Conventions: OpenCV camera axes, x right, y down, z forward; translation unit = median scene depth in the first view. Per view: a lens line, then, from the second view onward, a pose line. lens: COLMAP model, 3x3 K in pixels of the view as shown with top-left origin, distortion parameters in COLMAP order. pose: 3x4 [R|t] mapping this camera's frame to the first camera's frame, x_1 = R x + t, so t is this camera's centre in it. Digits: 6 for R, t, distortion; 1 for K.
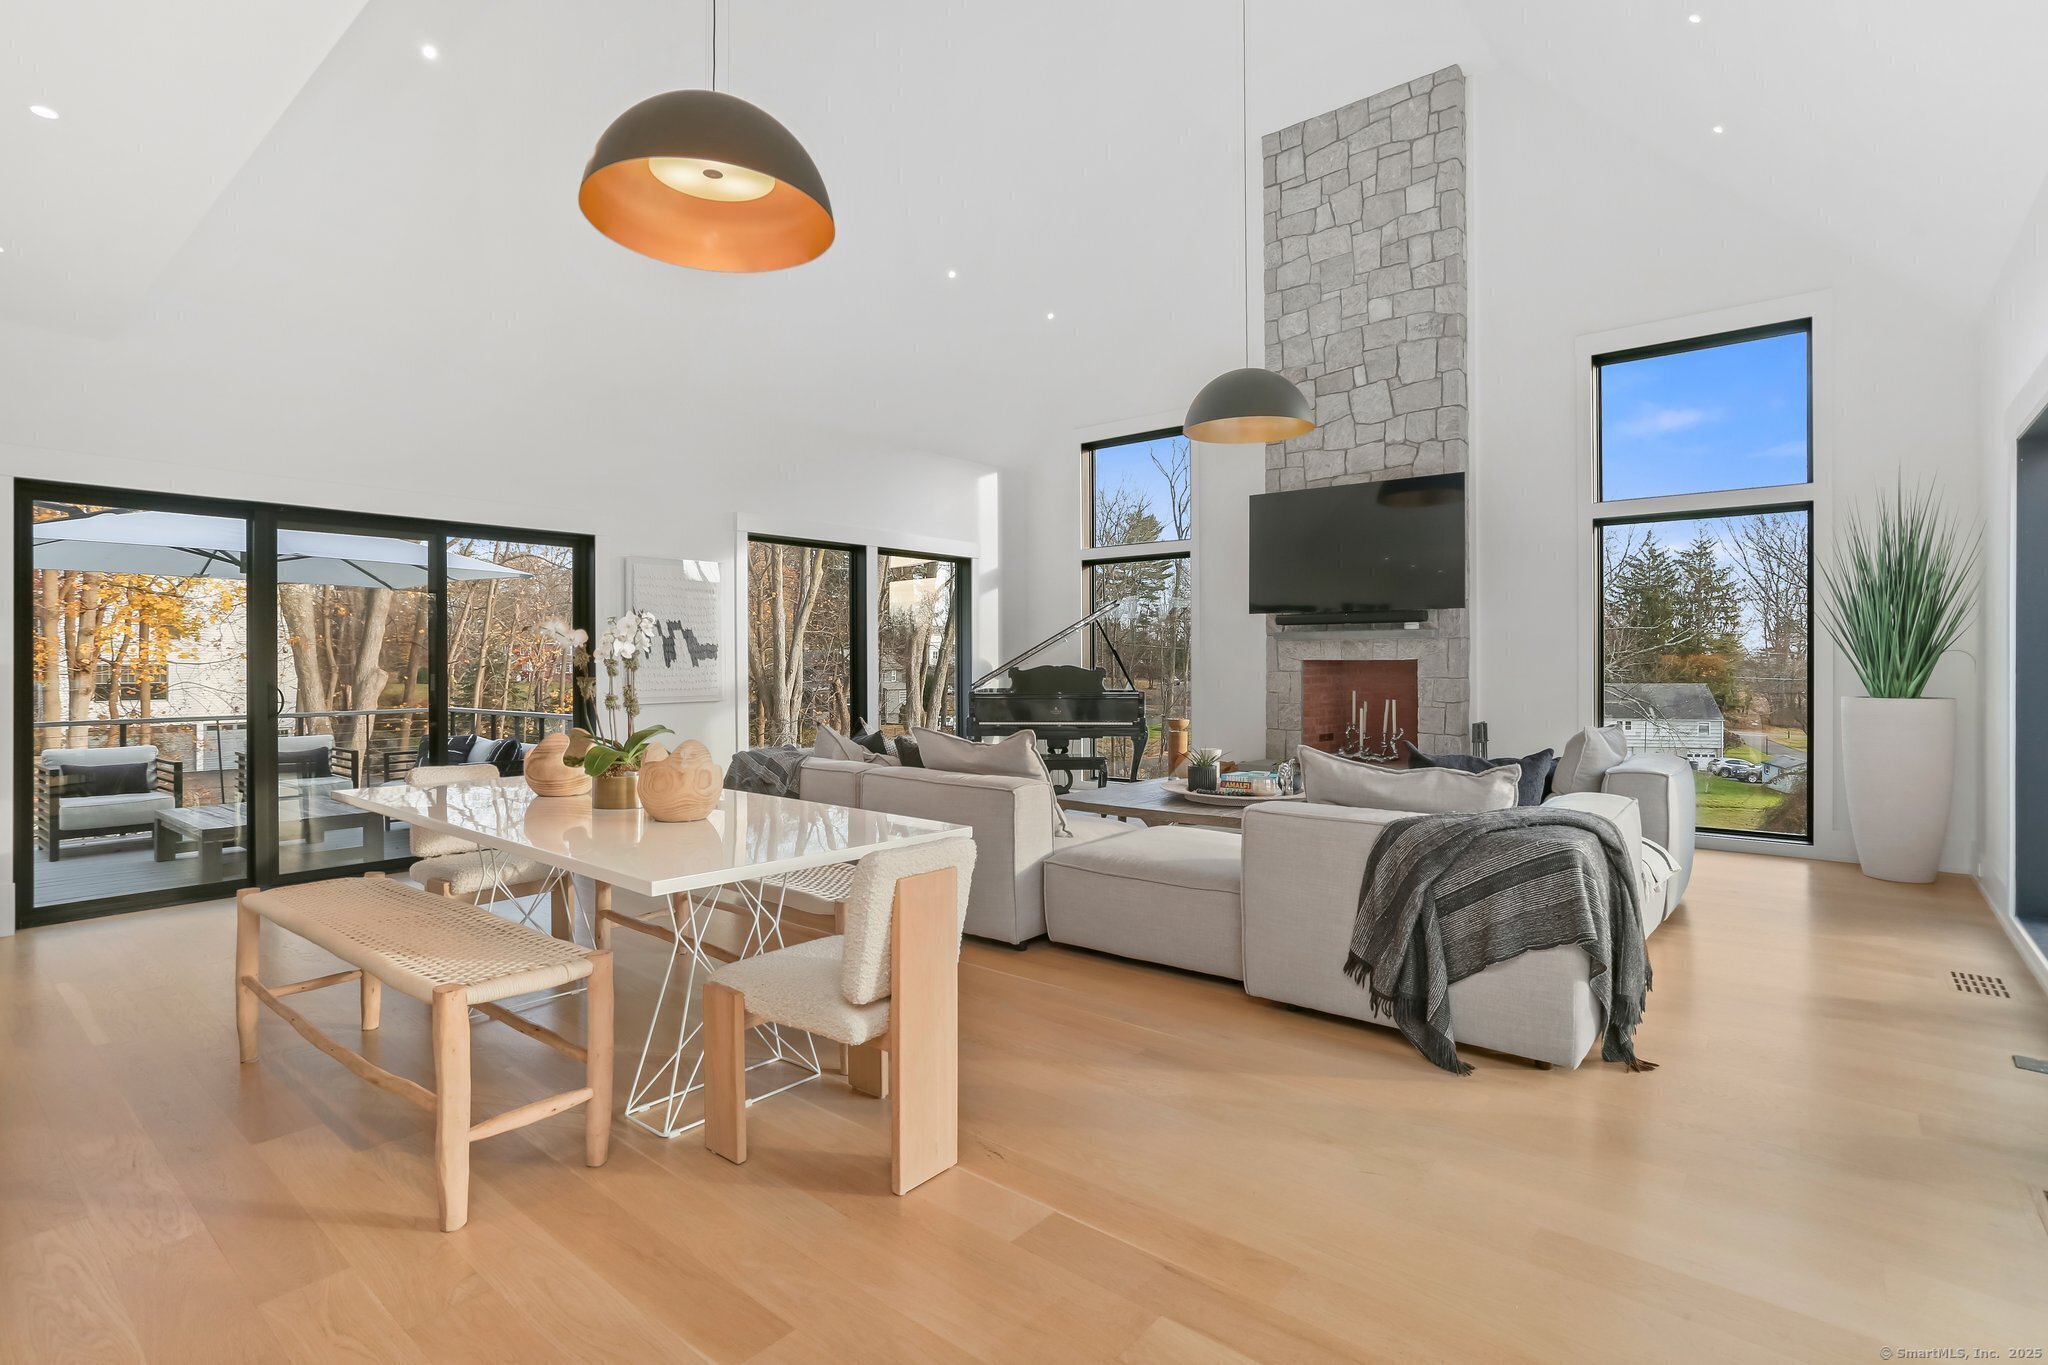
lens RADIAL K [[990.2, 0, 1023.6], [0, 990.2, 666.9], [0, 0, 1]] dist [-0.058094, 0.040166]
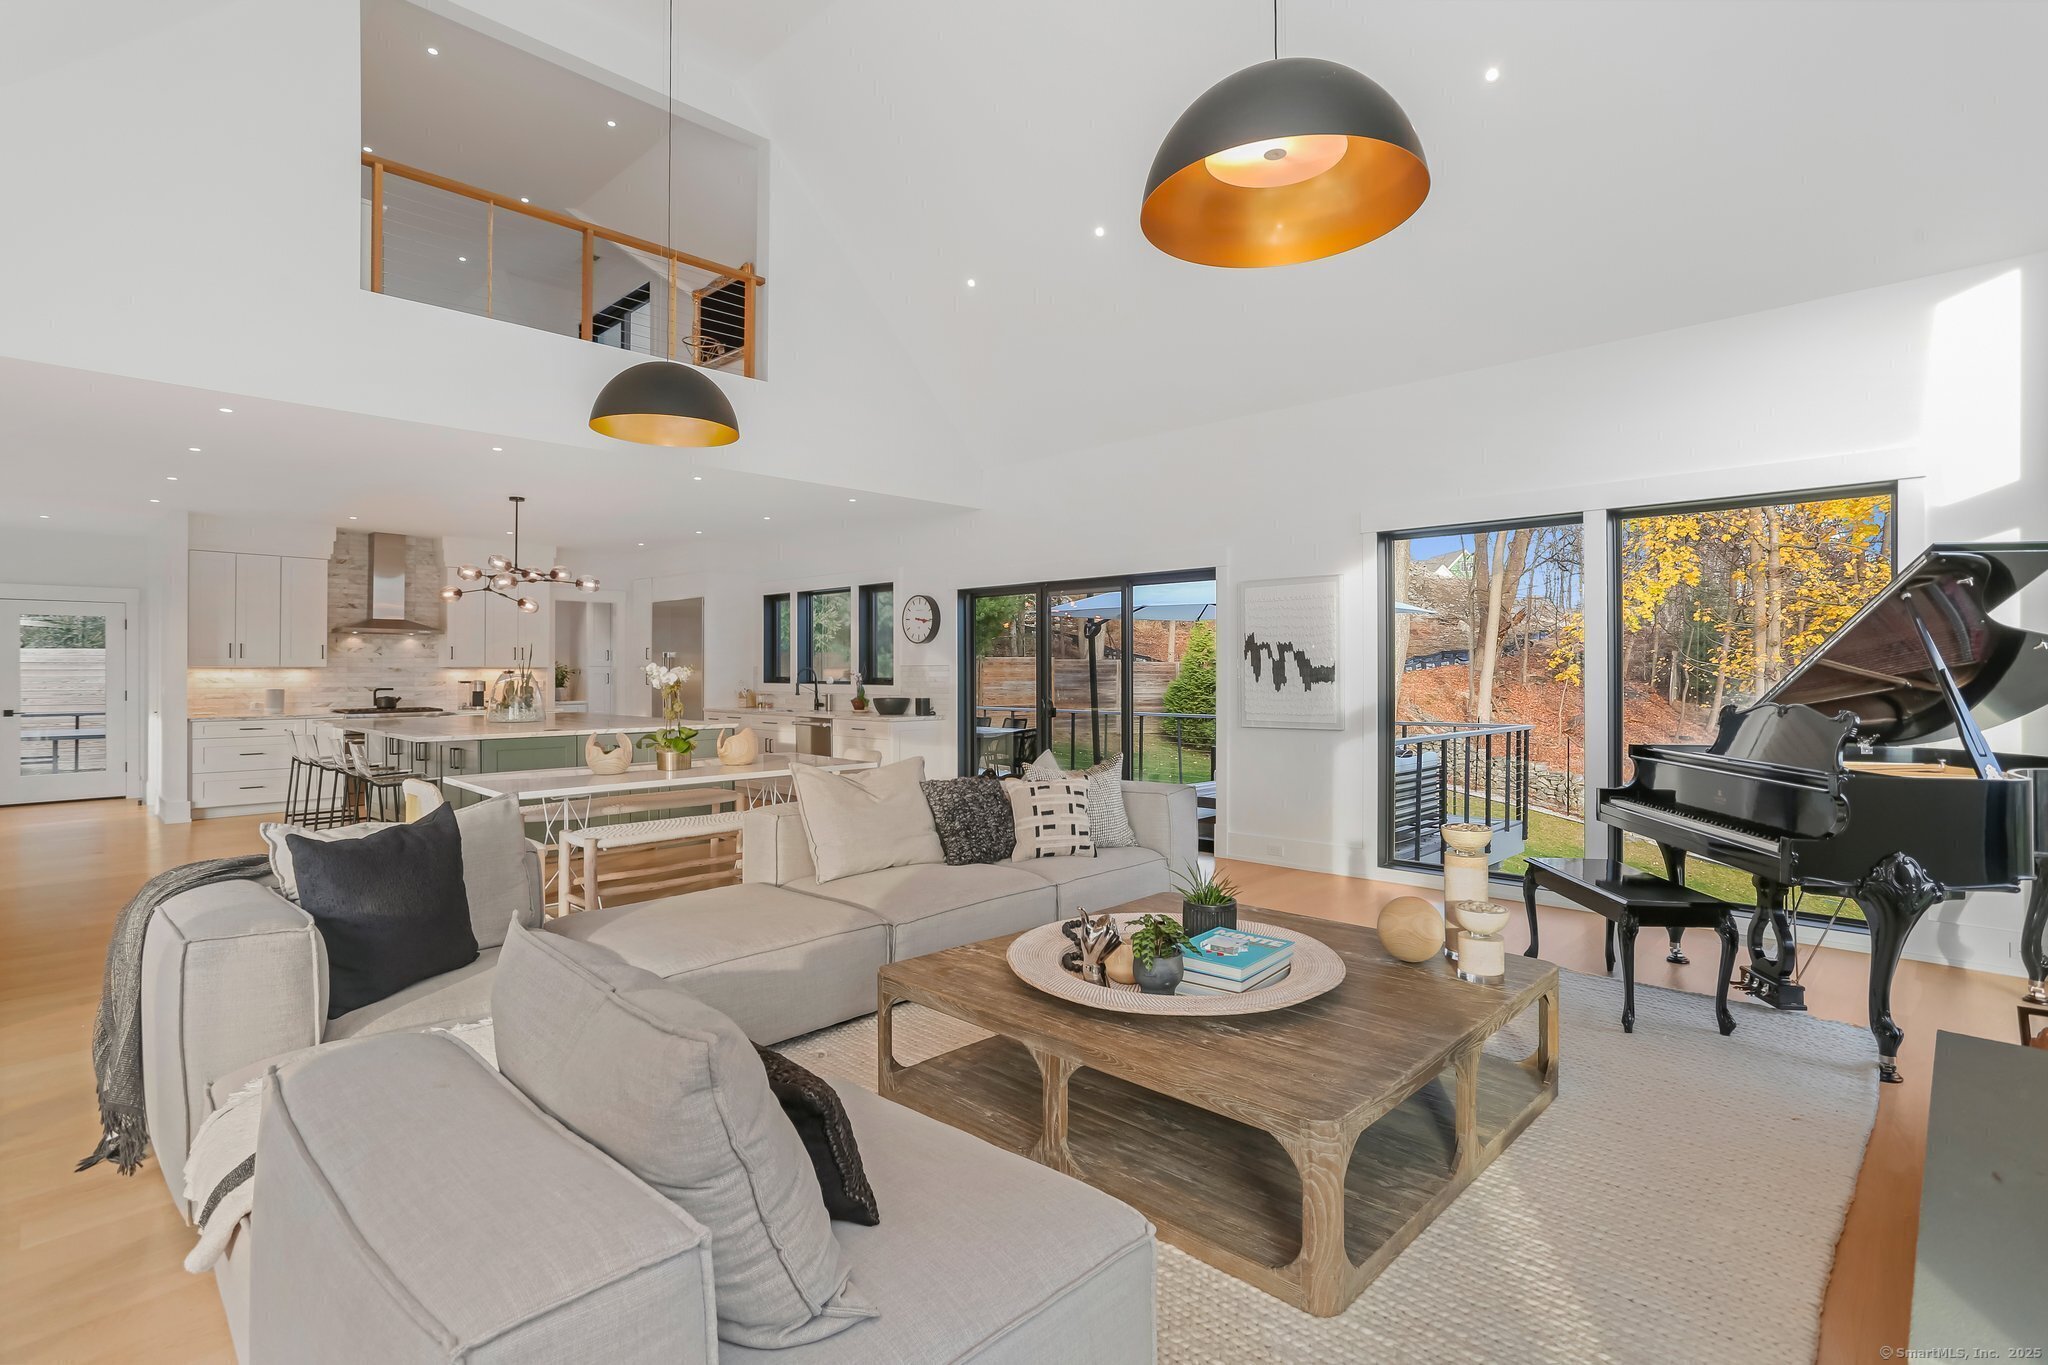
lens RADIAL K [[990.2, 0, 1023.6], [0, 990.2, 666.9], [0, 0, 1]] dist [-0.058094, 0.040166]
pose [[-0.081410, -0.000646, -0.996681, 0.602419], [-0.000848, 0.999999, -0.000579, -0.021732], [0.996680, 0.000798, -0.081410, 0.796947]]
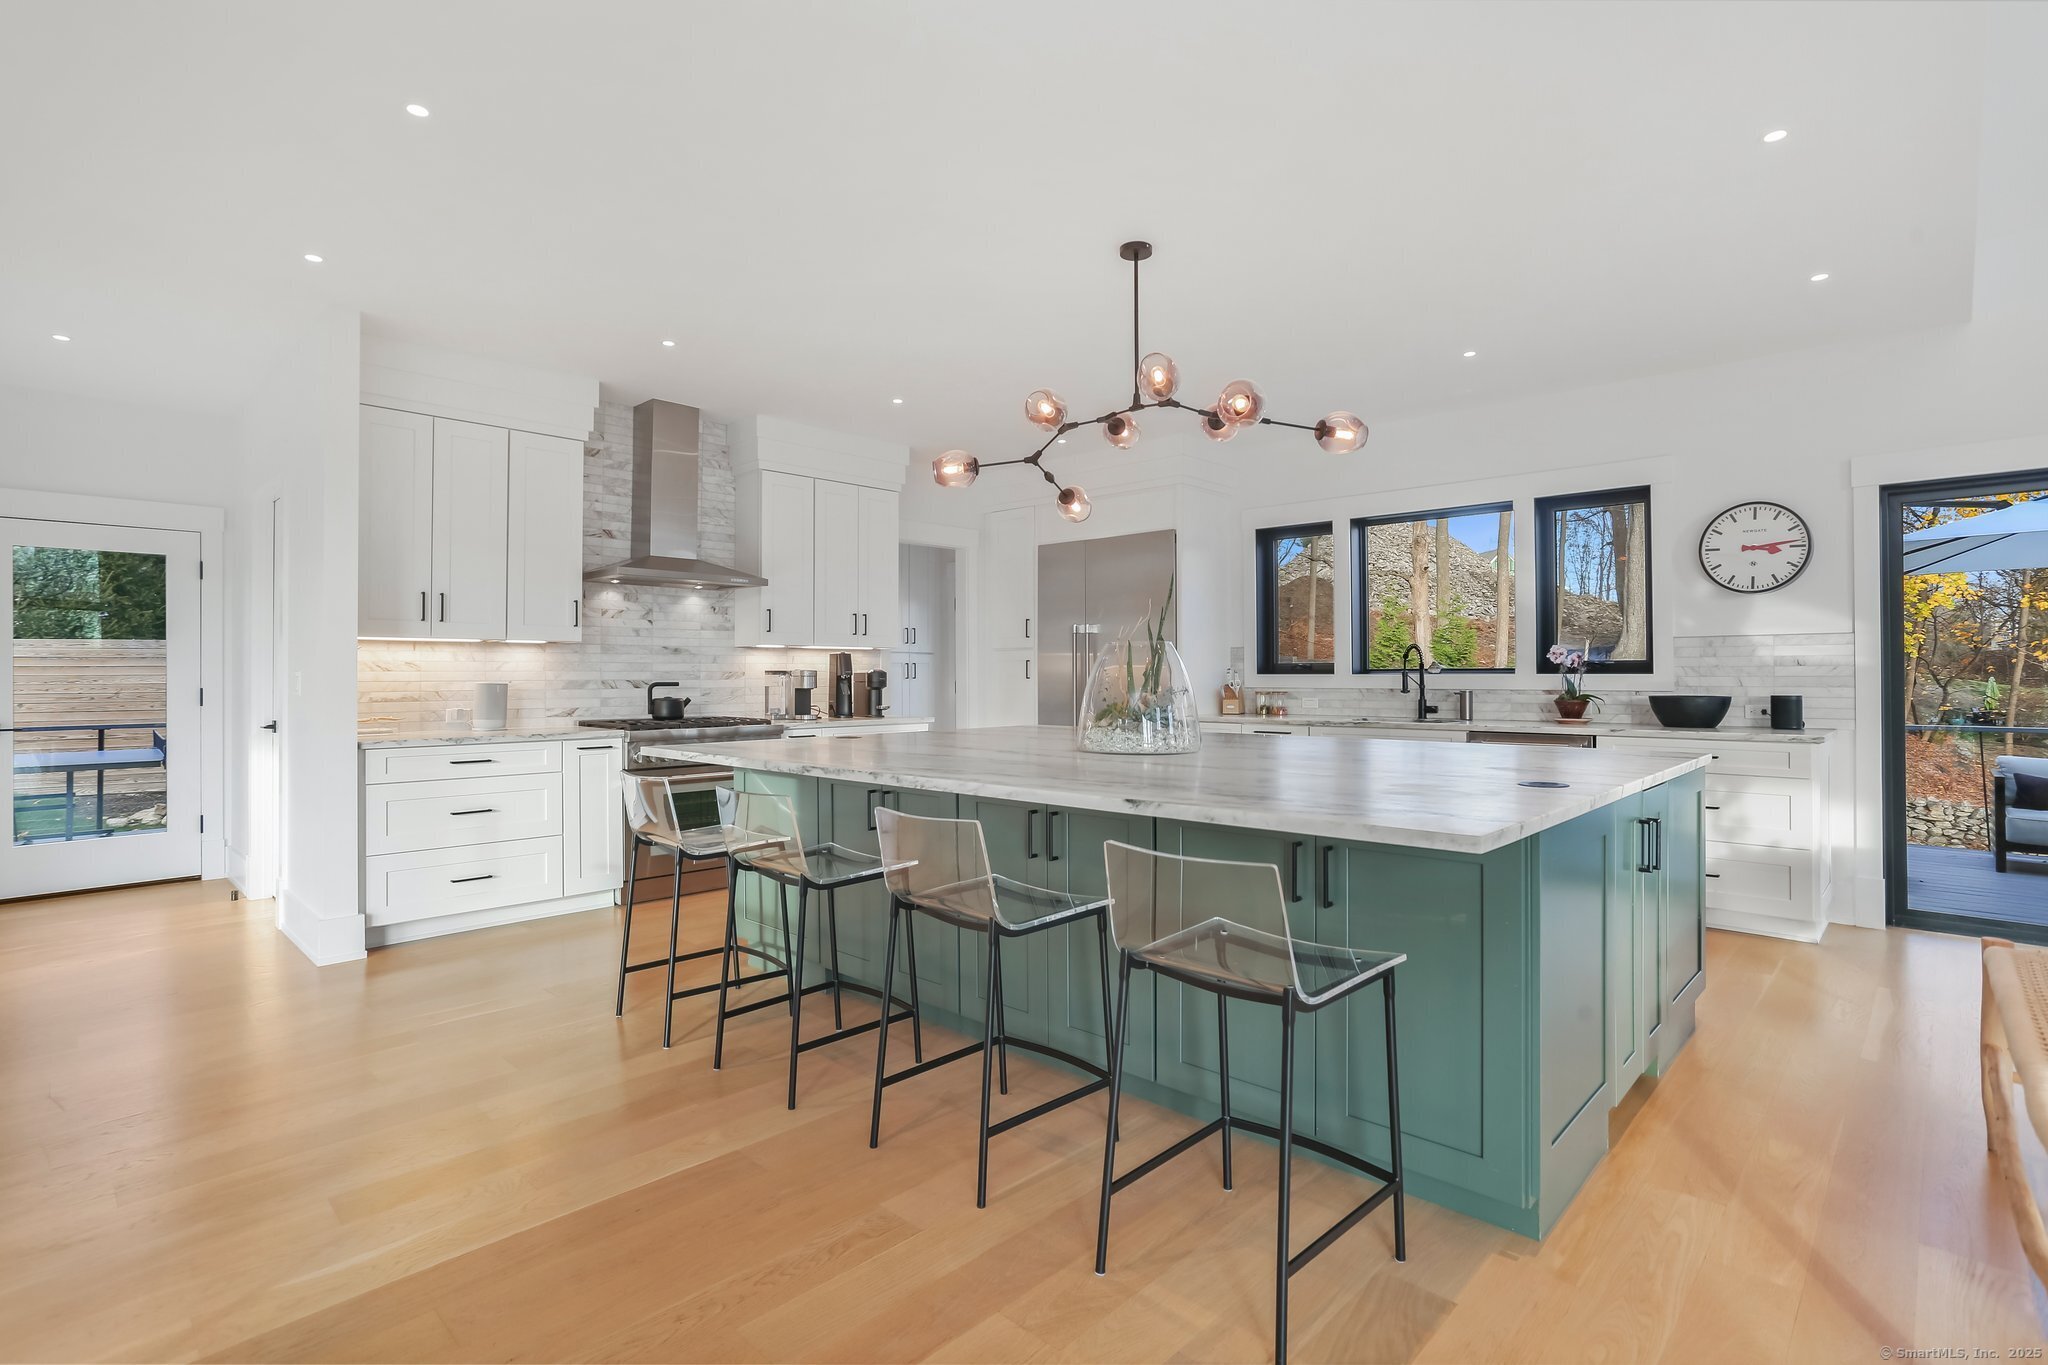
lens RADIAL K [[990.2, 0, 1023.6], [0, 990.2, 666.9], [0, 0, 1]] dist [-0.058094, 0.040166]
pose [[-0.075892, -0.004625, -0.997105, 0.033467], [0.001138, 0.999988, -0.004725, 0.000668], [0.997115, -0.001494, -0.075886, 0.101943]]
